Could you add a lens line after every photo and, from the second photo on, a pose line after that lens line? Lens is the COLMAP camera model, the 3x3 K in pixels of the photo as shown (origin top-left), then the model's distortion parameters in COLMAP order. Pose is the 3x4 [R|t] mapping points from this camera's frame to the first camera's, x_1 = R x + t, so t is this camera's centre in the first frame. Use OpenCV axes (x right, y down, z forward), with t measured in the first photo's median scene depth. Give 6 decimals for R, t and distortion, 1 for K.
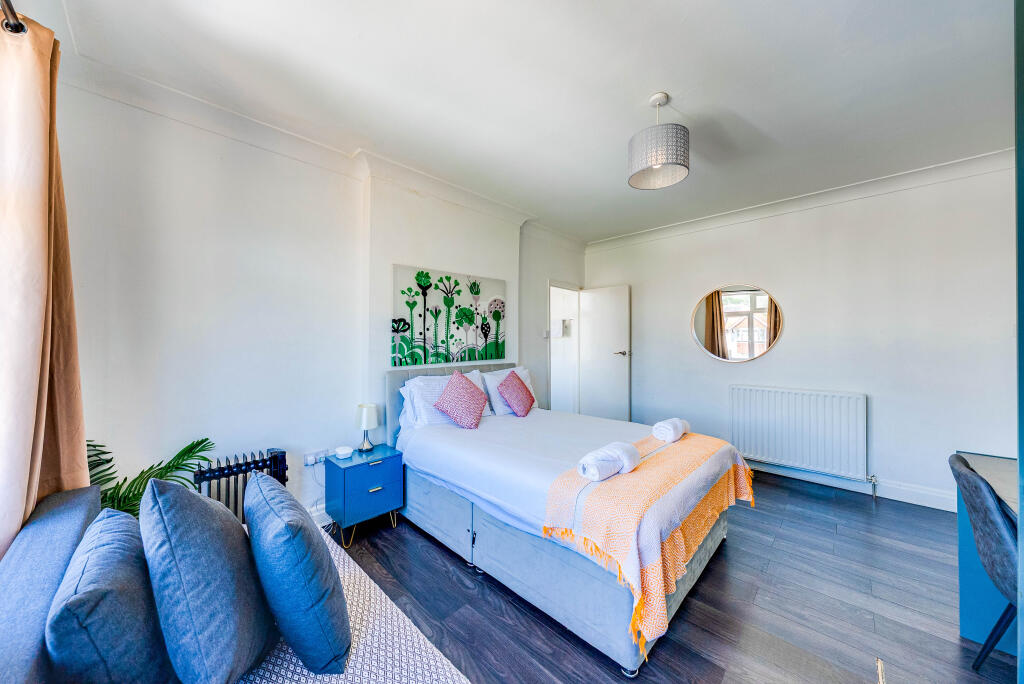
lens RADIAL K [[345.2, 0, 513.1], [0, 345.2, 338.4], [0, 0, 1]] dist [-0.001549, -0.000101]
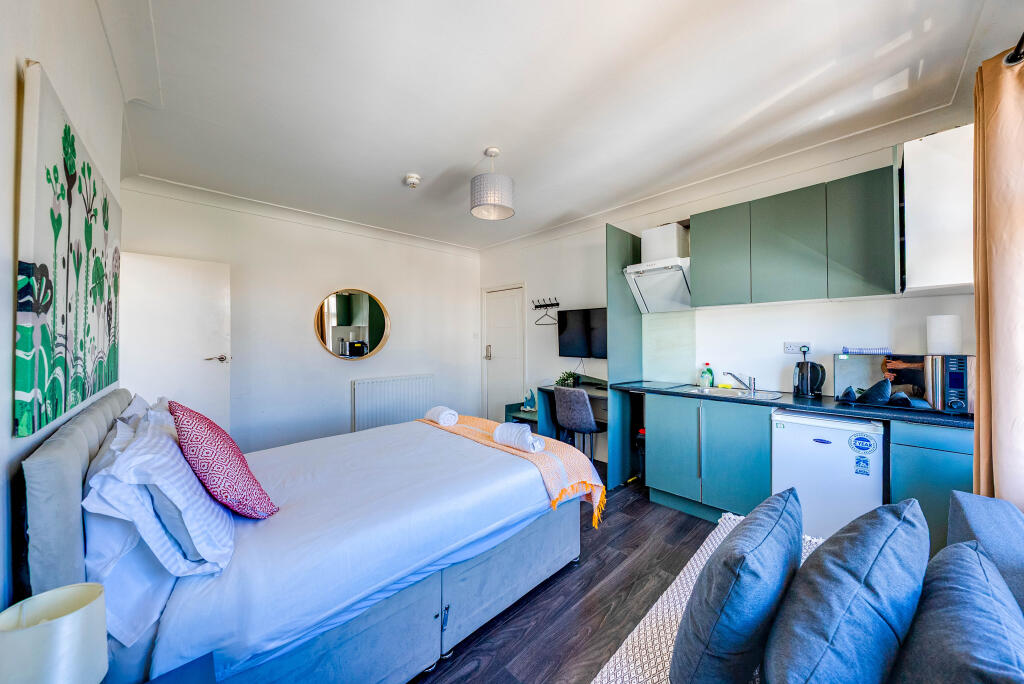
lens RADIAL K [[345.2, 0, 514.0], [0, 345.2, 340.2], [0, 0, 1]] dist [-0.001549, -0.000101]
pose [[0.049013, -0.001864, 0.998796, -0.882115], [-0.003617, 0.999991, 0.002044, 0.003862], [-0.998792, -0.003713, 0.049005, 0.887706]]
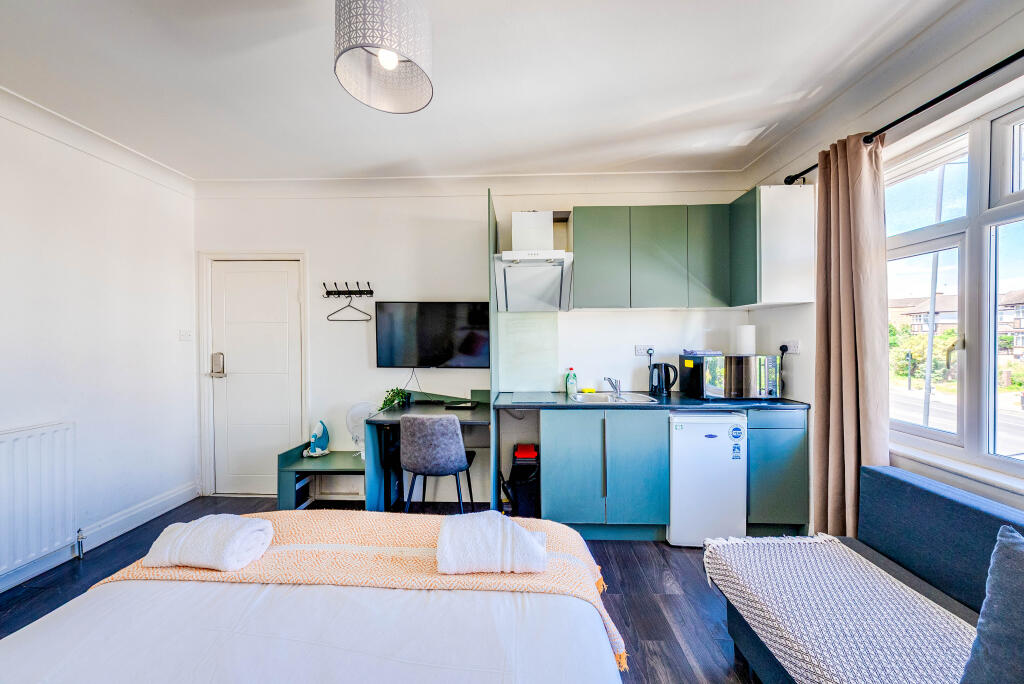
lens RADIAL K [[345.2, 0, 511.9], [0, 345.2, 338.3], [0, 0, 1]] dist [-0.001549, -0.000101]
pose [[-0.666257, 0.004000, 0.745711, -0.197559], [-0.002331, 0.999970, -0.007446, -0.008292], [-0.745718, -0.006699, -0.666228, 1.280441]]
